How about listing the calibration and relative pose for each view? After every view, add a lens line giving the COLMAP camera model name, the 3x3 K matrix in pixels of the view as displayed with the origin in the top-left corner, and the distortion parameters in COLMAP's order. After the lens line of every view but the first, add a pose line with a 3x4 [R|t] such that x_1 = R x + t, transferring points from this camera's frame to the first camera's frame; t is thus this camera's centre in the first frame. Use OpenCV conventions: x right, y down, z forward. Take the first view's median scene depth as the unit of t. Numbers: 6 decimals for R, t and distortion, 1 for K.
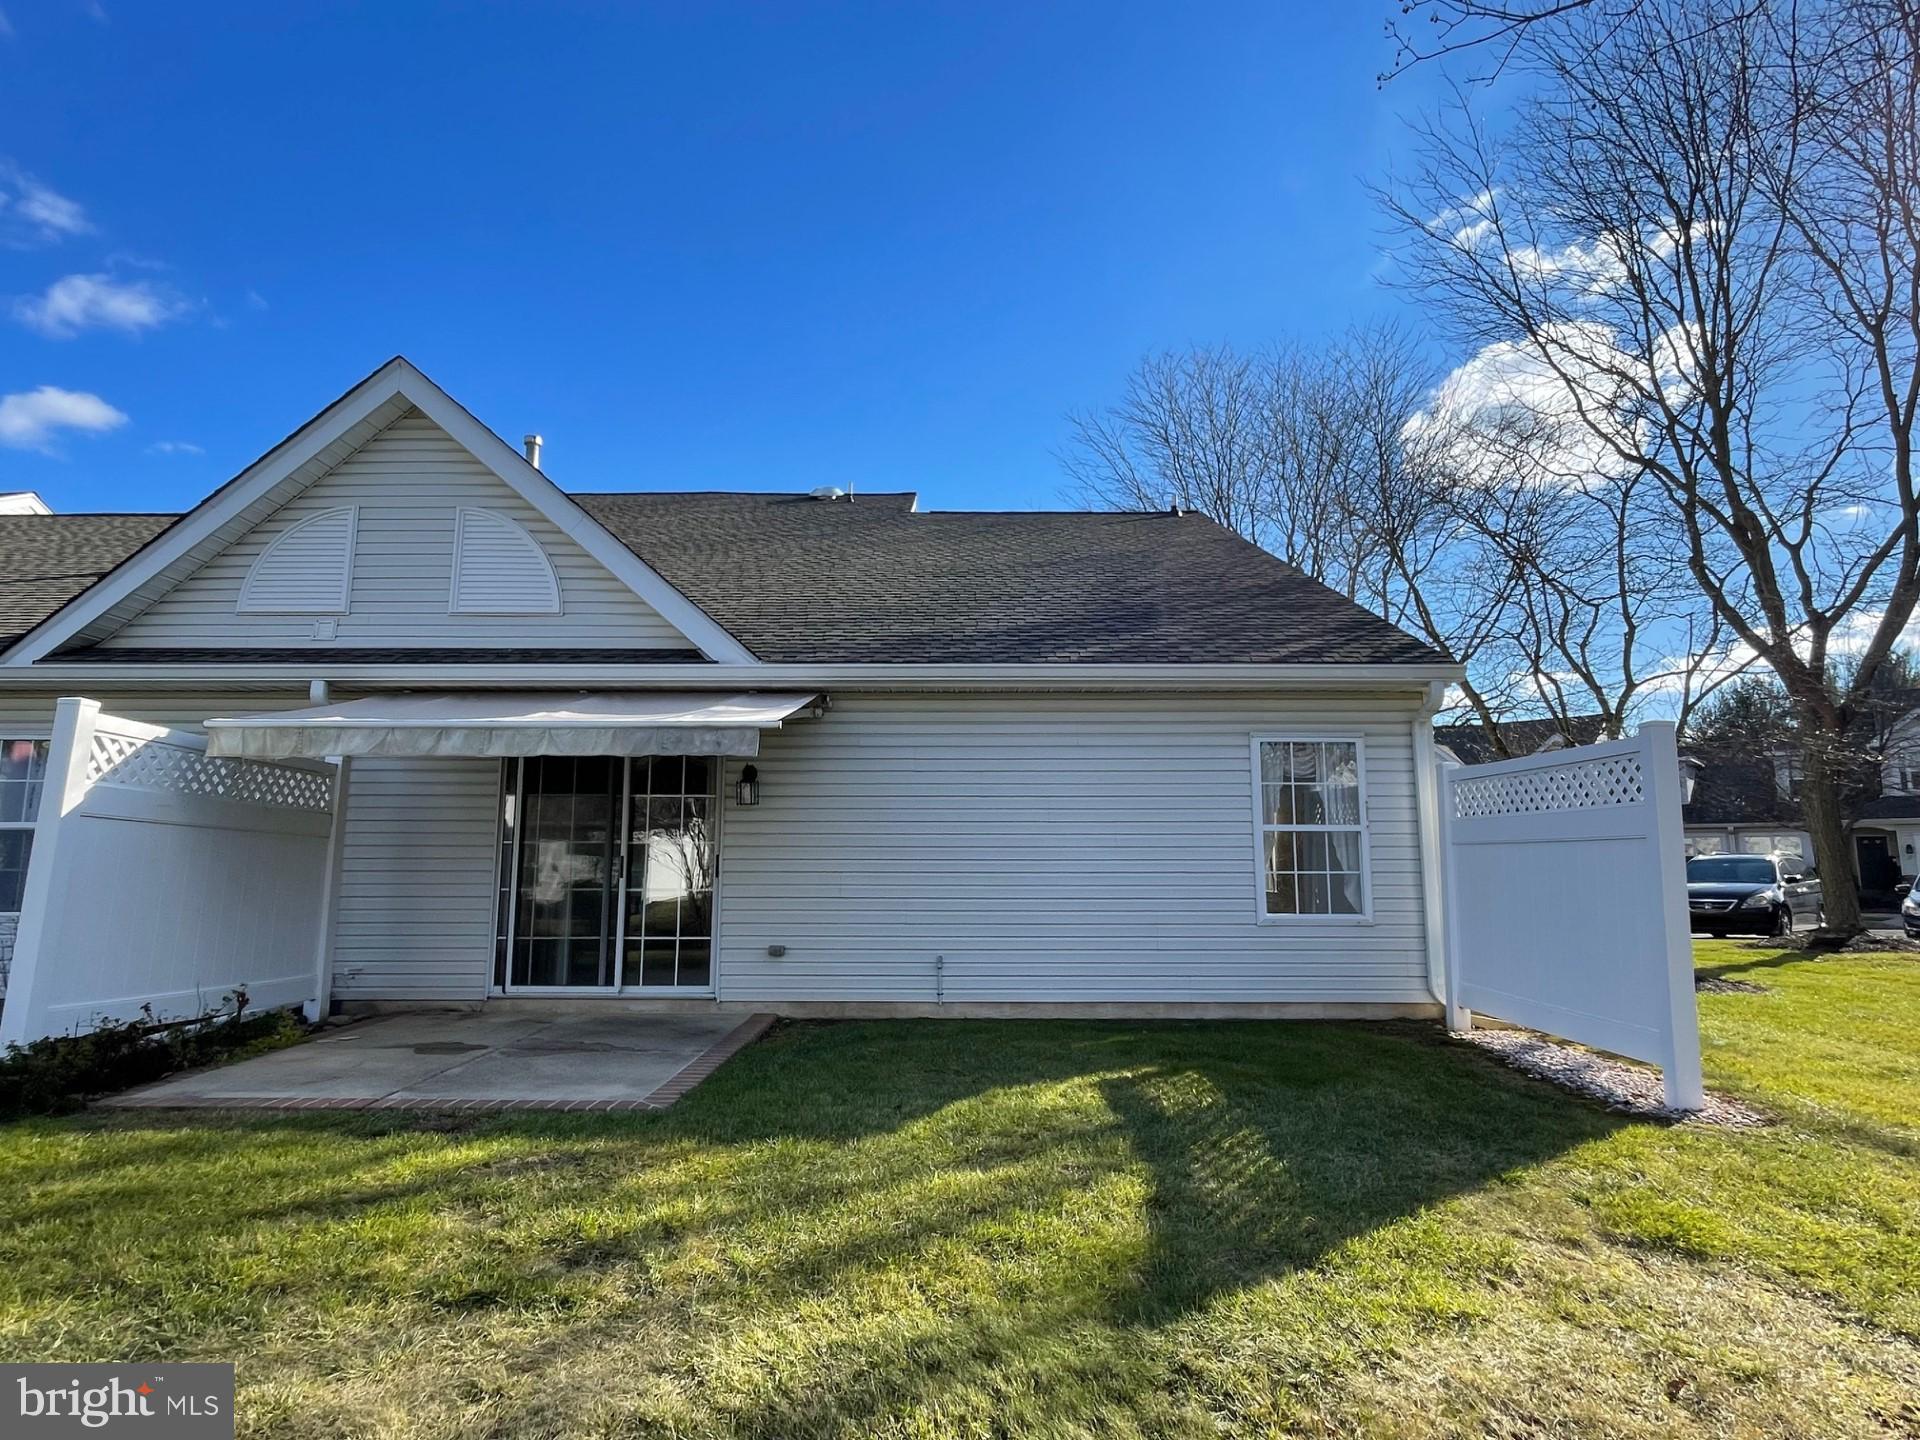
lens RADIAL K [[1019.5, 0, 960.0], [0, 1019.5, 720.0], [0, 0, 1]] dist [-0.004837, -0.000626]
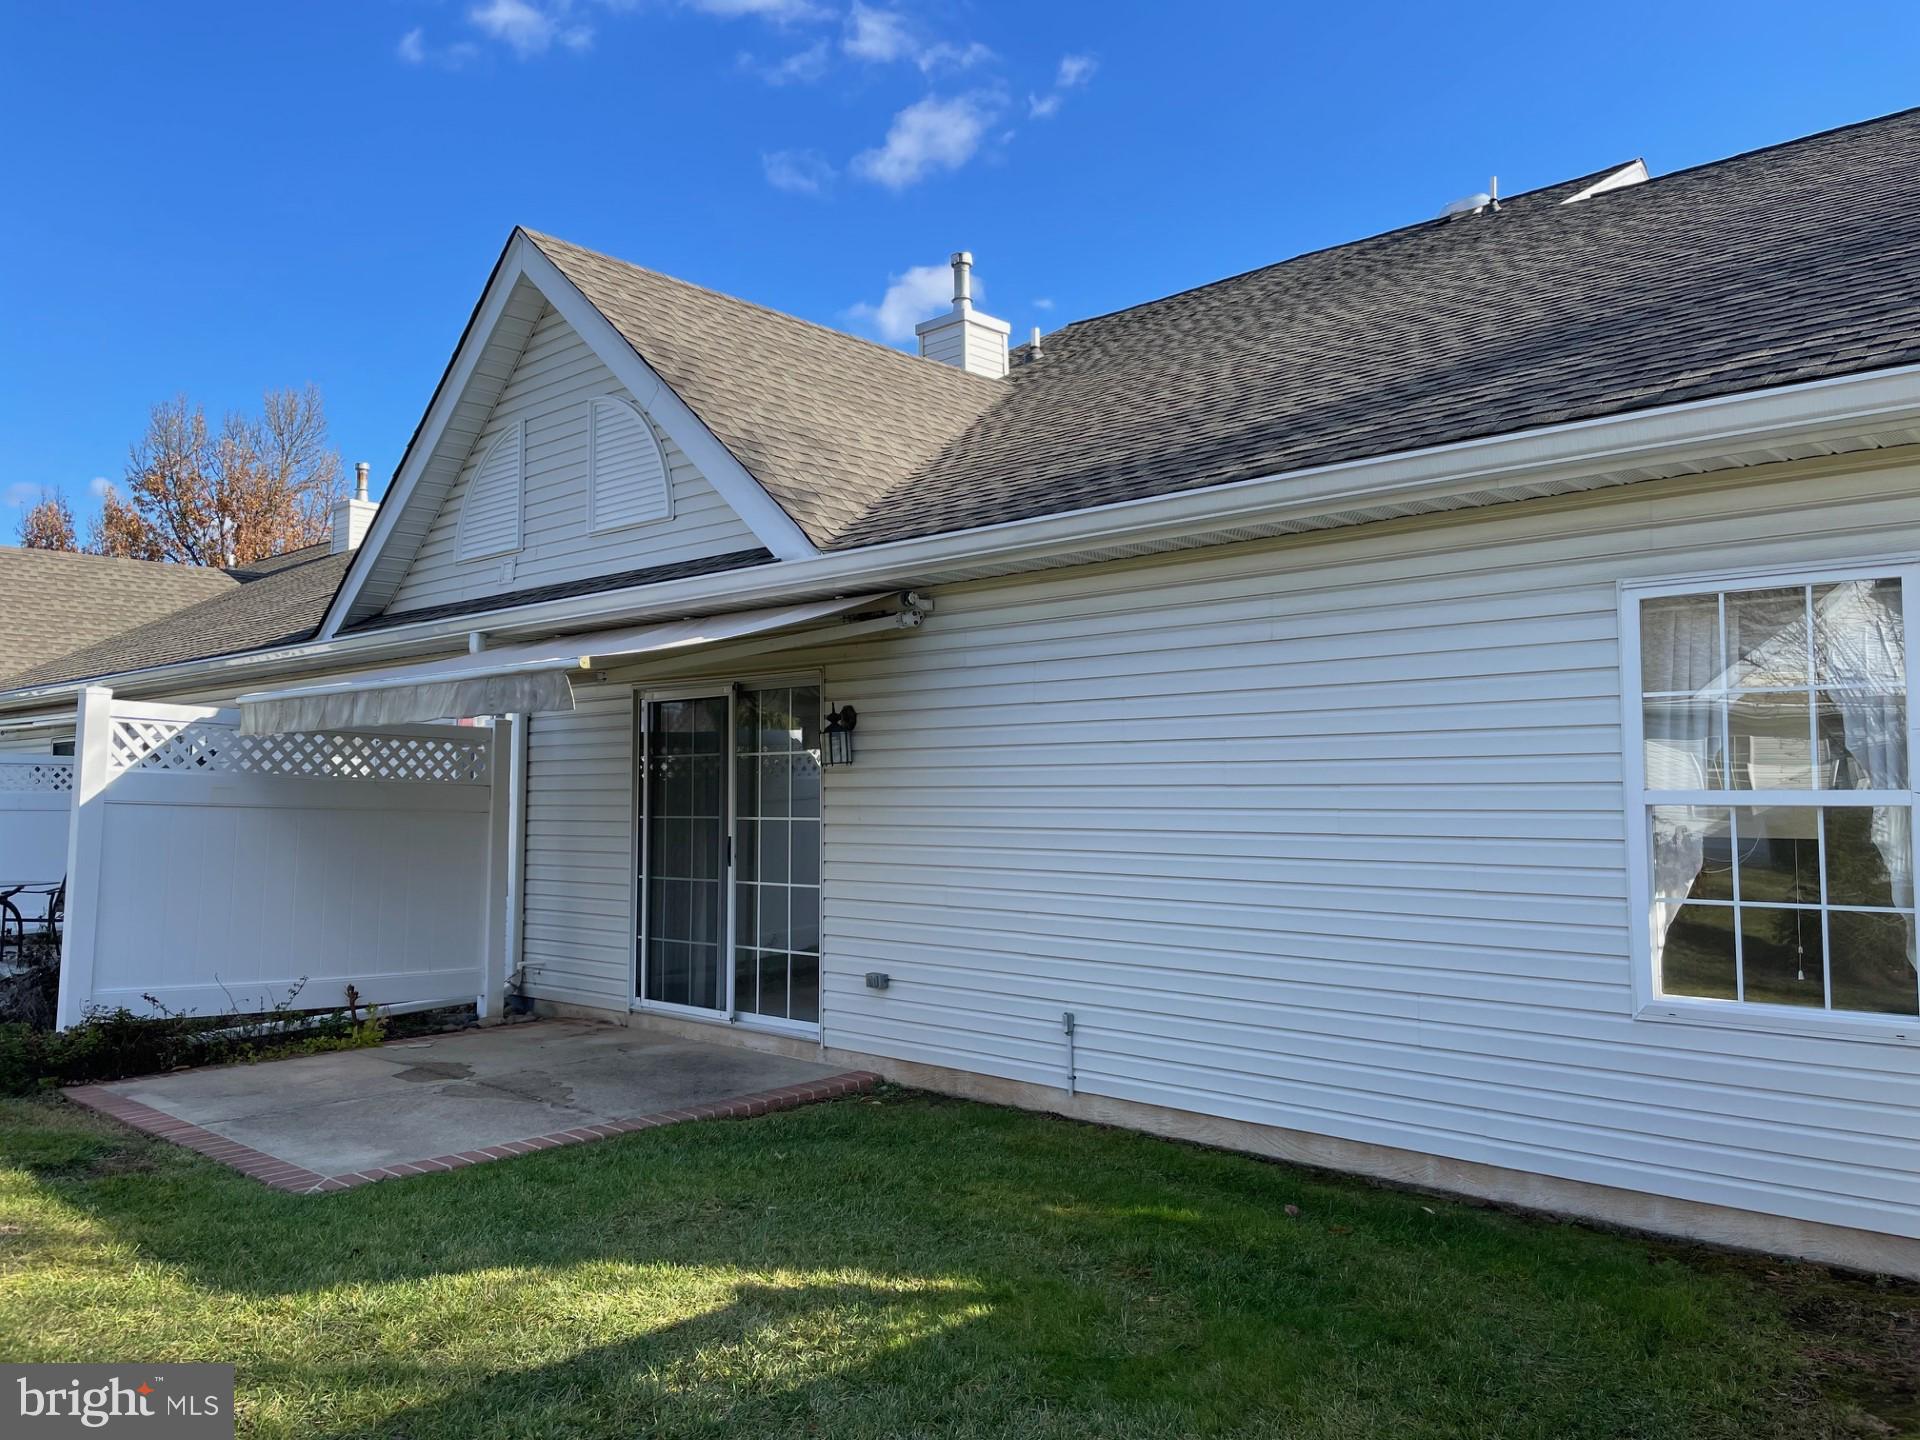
lens RADIAL K [[1440.8, 0, 965.3], [0, 1440.8, 697.2], [0, 0, 1]] dist [0.084630, -0.106724]
pose [[0.739913, -0.048966, -0.670918, 0.510695], [0.094516, 0.995021, 0.031615, 0.016344], [0.666030, -0.086805, 0.740857, 0.351916]]
